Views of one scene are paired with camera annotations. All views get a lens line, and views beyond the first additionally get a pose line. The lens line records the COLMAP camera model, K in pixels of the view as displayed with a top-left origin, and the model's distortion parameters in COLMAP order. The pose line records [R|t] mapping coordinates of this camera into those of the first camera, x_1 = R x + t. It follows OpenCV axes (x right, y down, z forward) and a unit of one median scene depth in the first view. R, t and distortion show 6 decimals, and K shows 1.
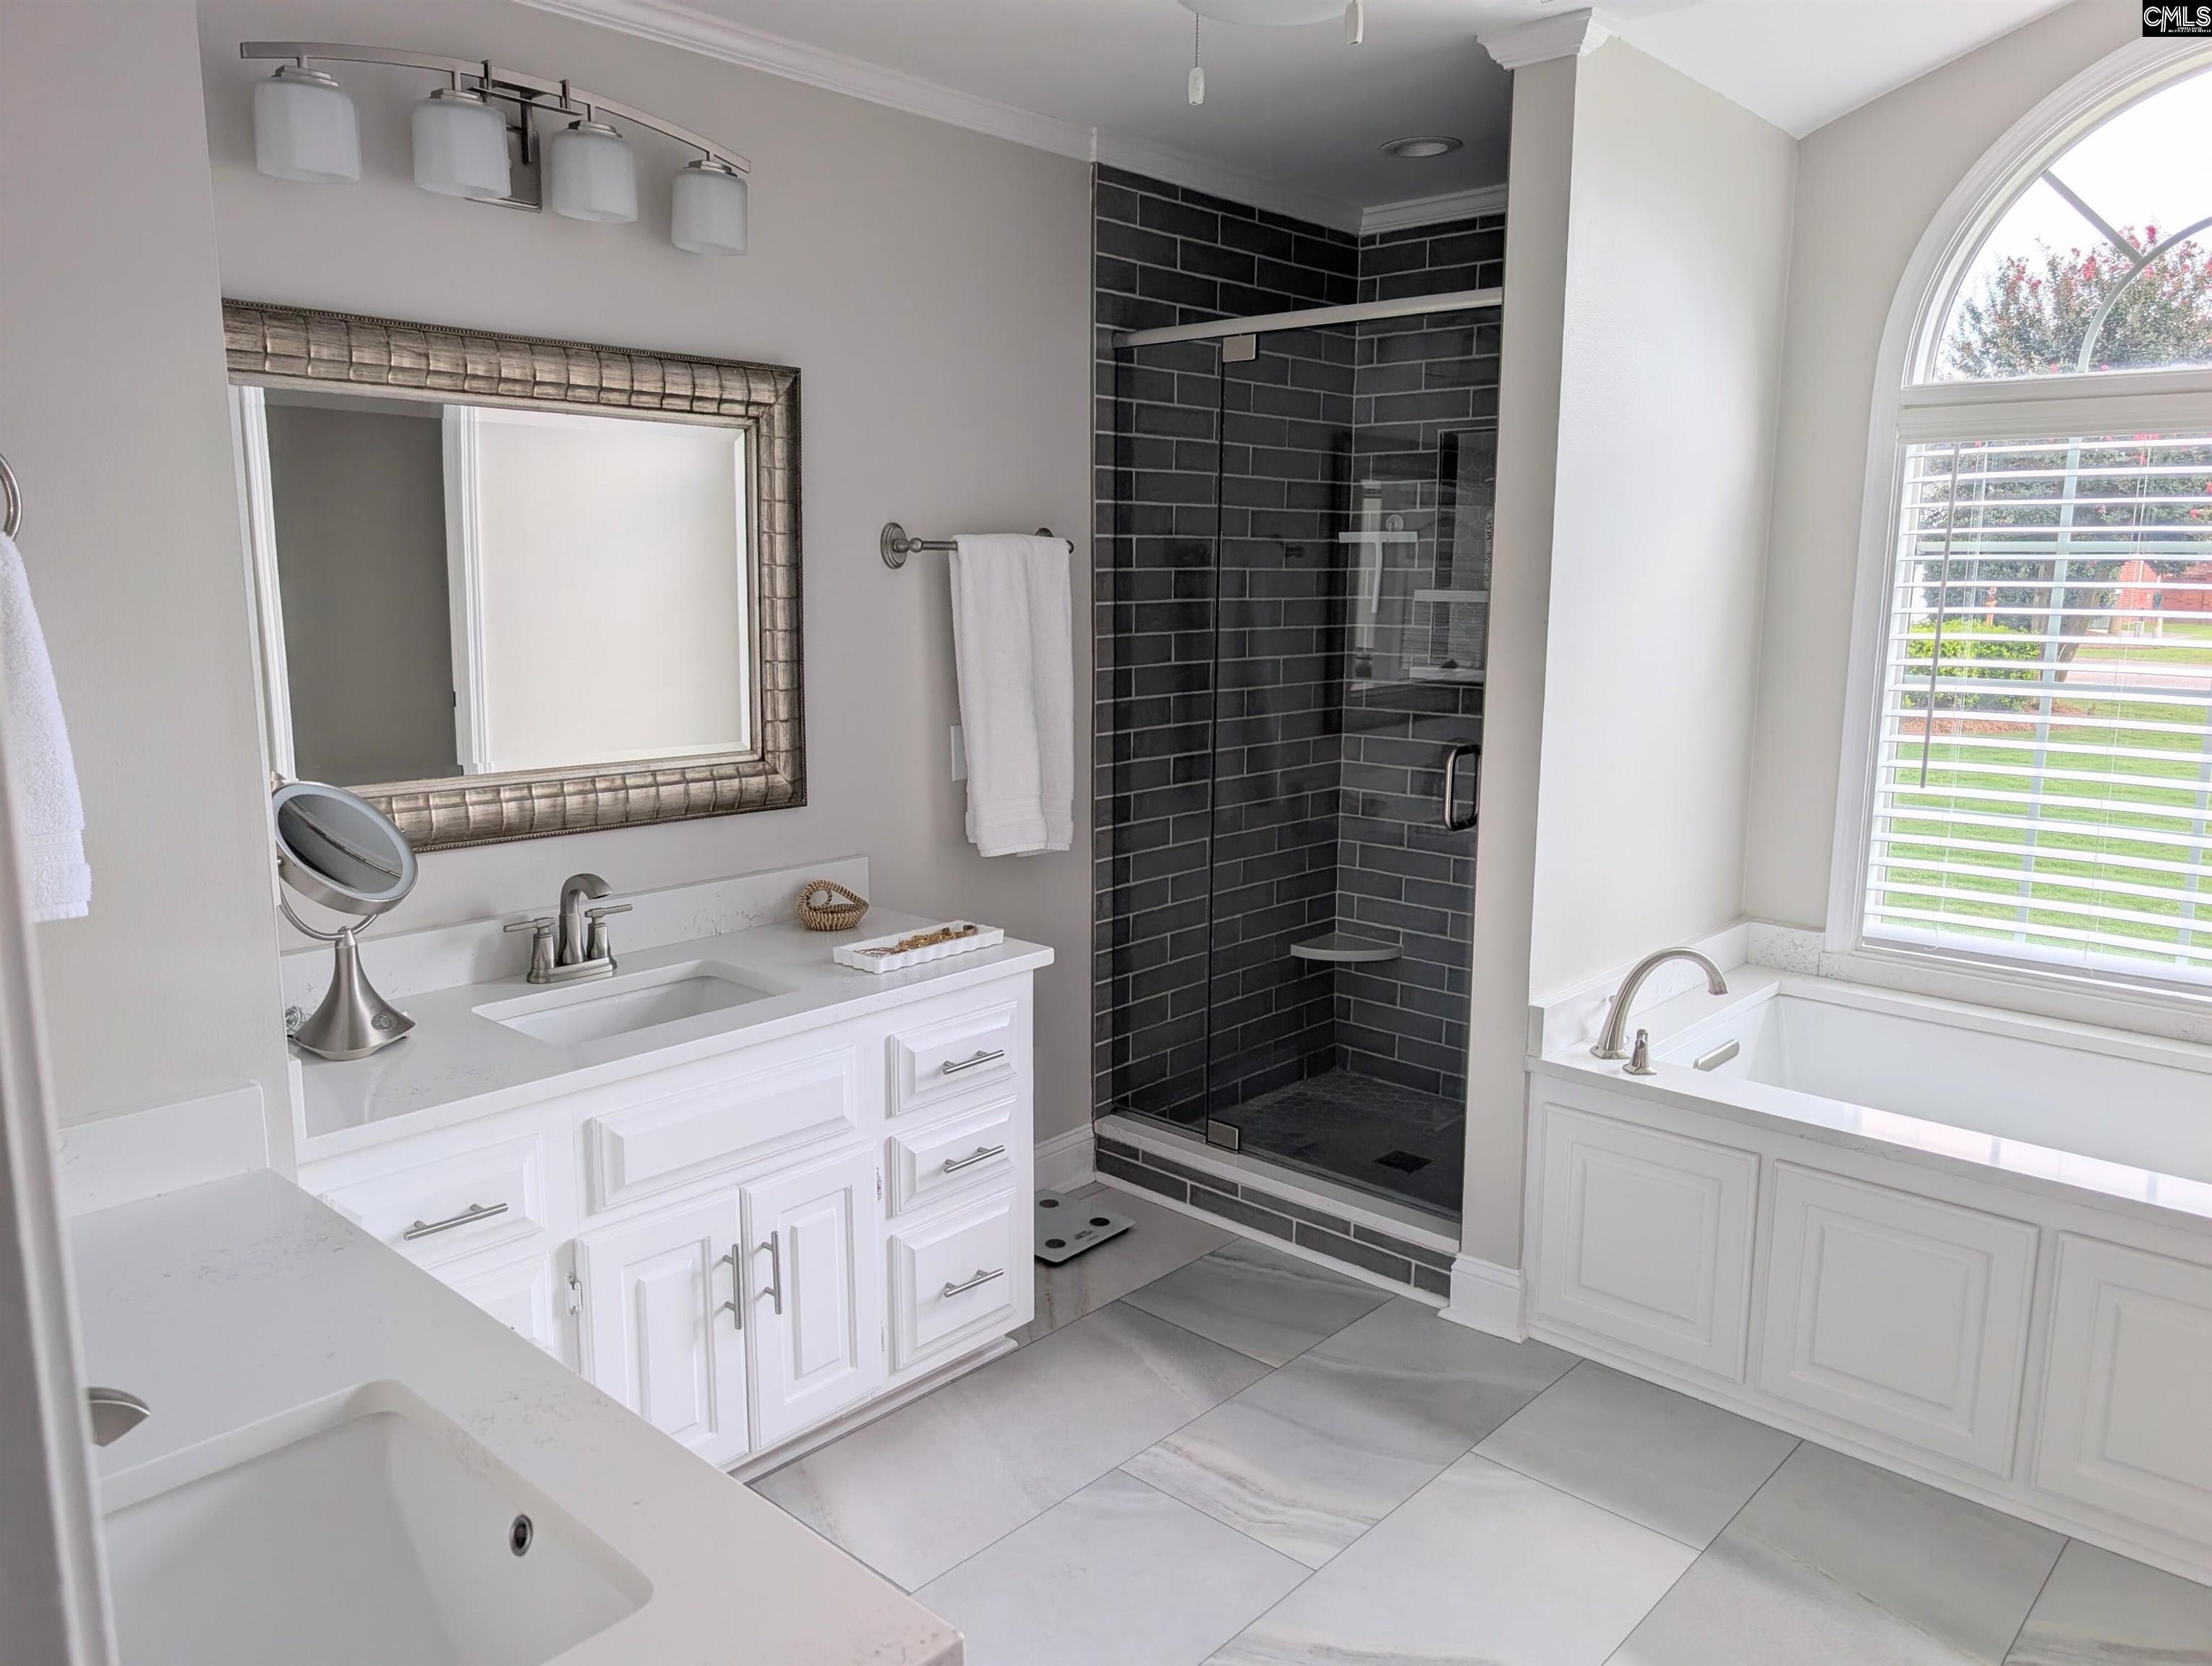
lens RADIAL K [[1588.7, 0, 1116.9], [0, 1588.7, 832.1], [0, 0, 1]] dist [0.021888, -0.022869]
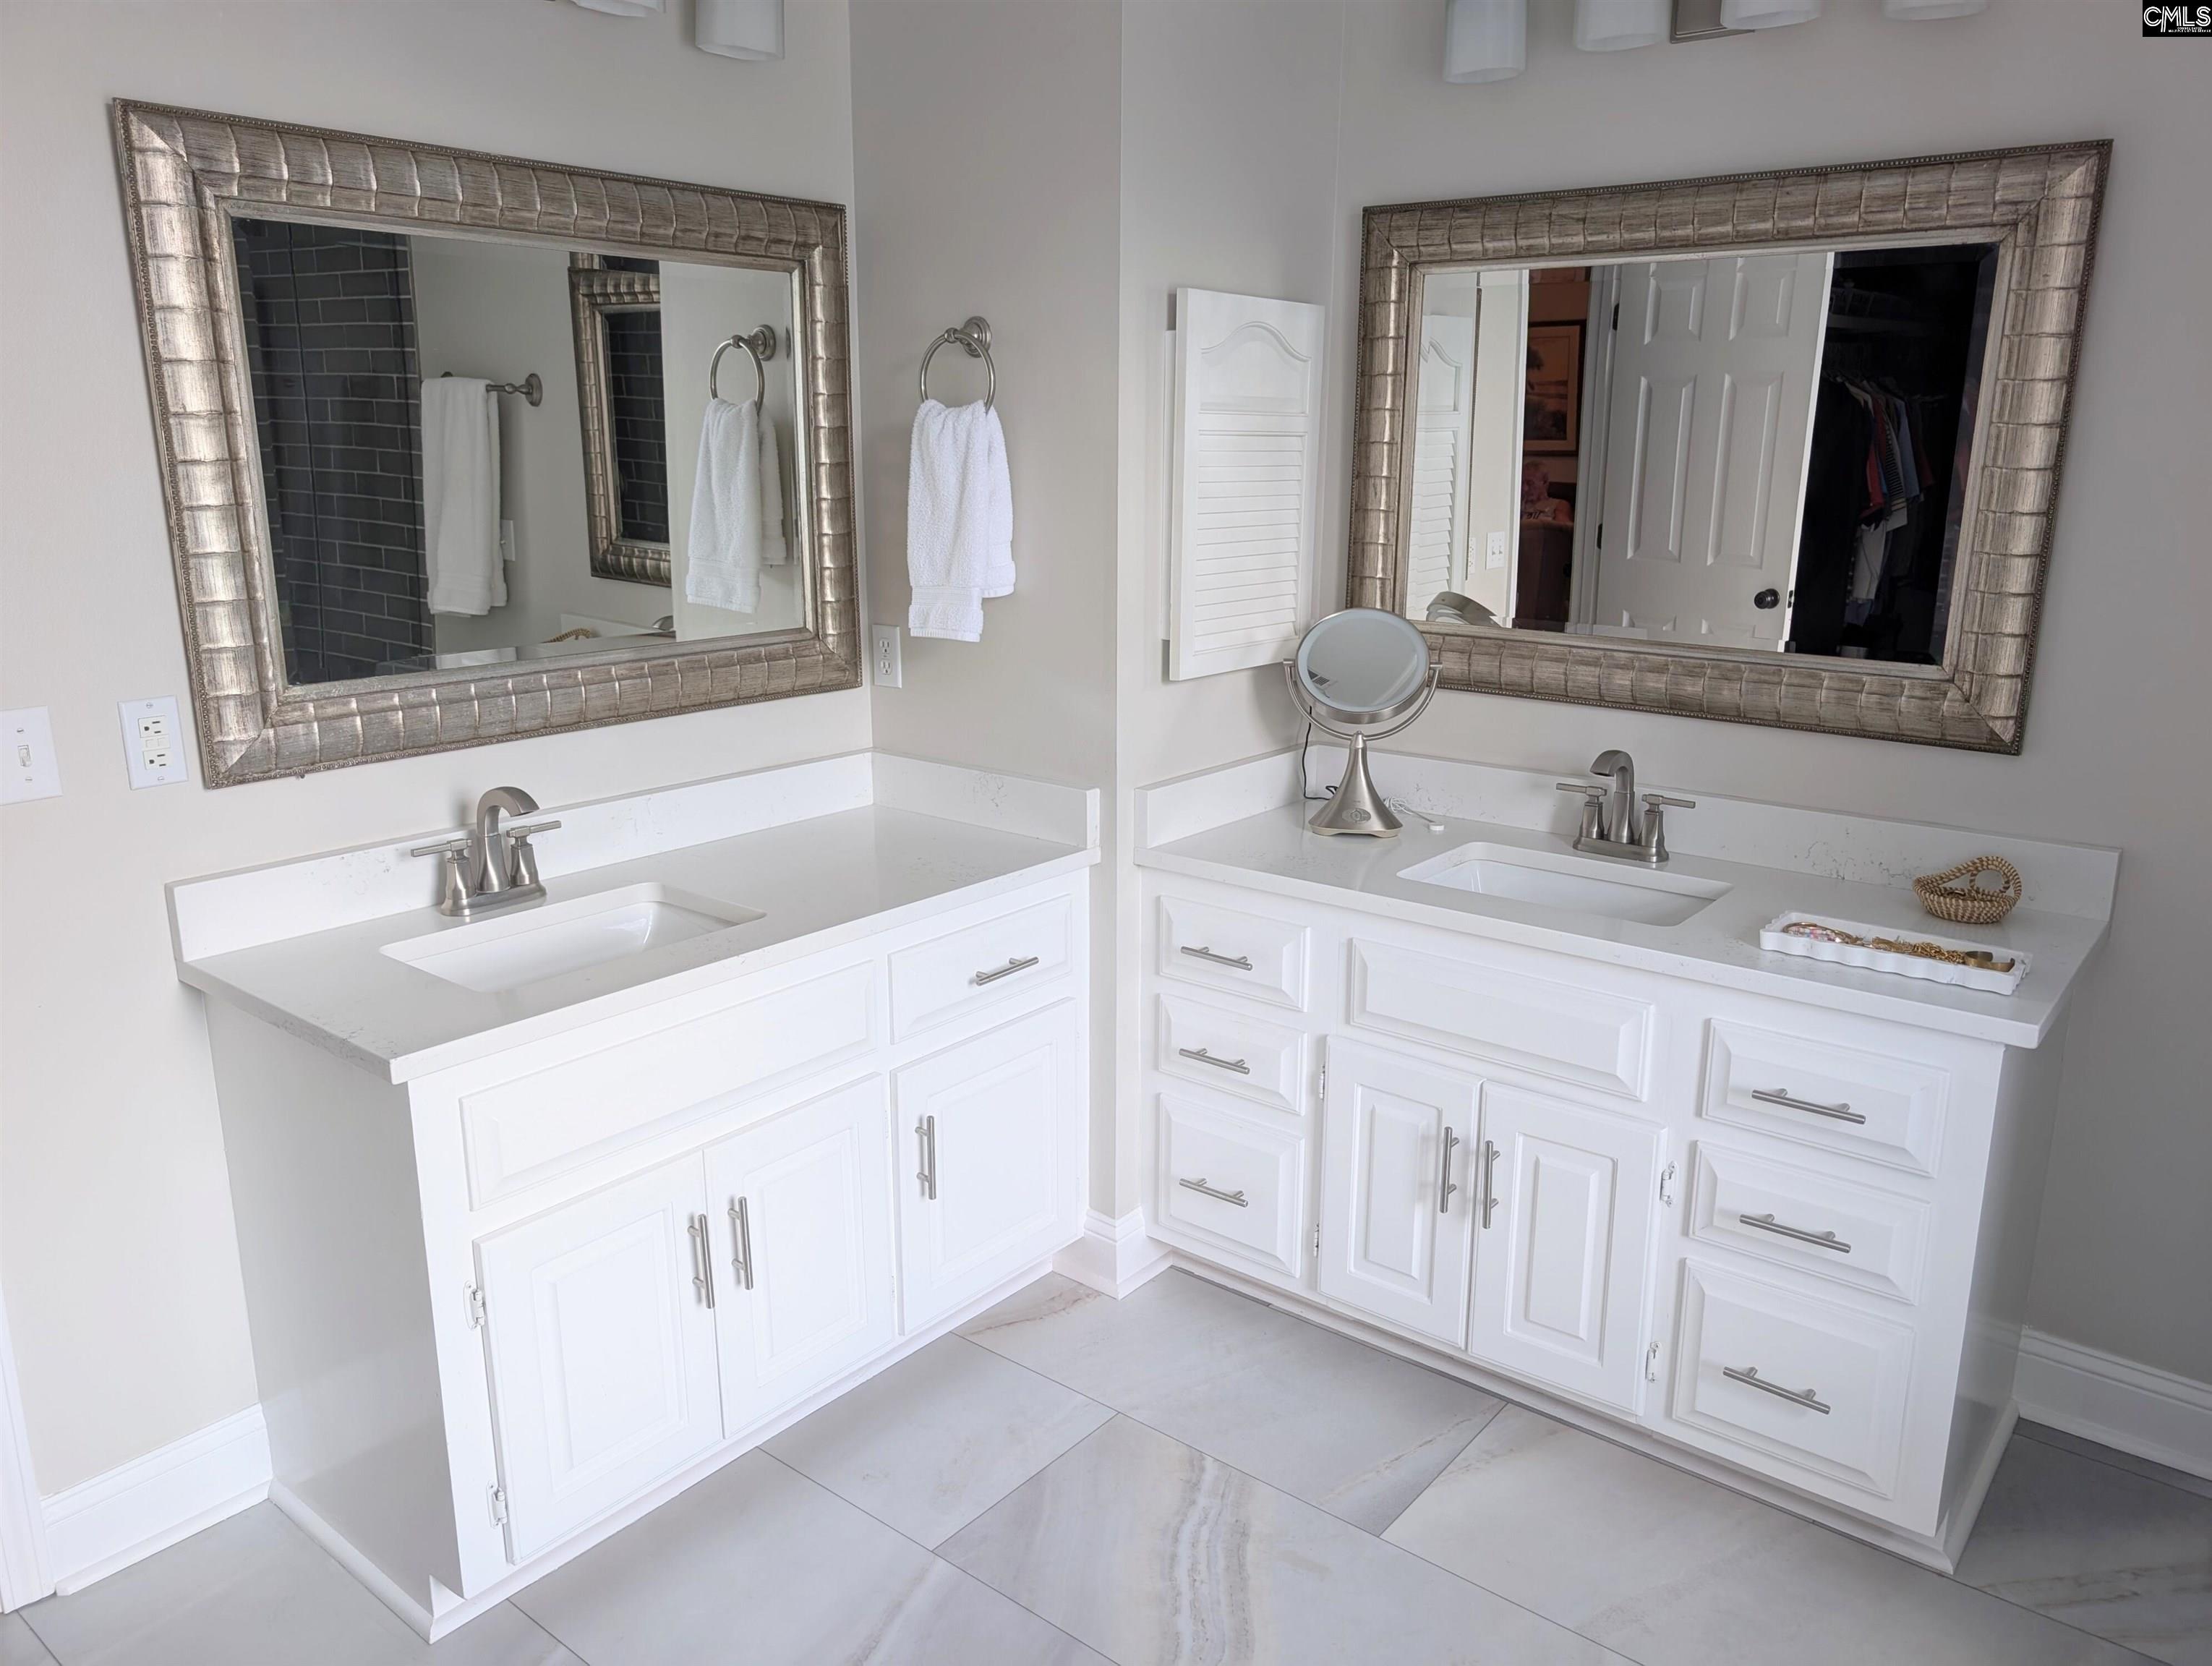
lens RADIAL K [[1588.7, 0, 1116.9], [0, 1588.7, 832.1], [0, 0, 1]] dist [0.021888, -0.022869]
pose [[0.079190, 0.256328, -0.963341, 0.561633], [-0.168471, 0.955916, 0.240503, -0.098607], [0.982521, 0.143250, 0.118882, 0.597267]]
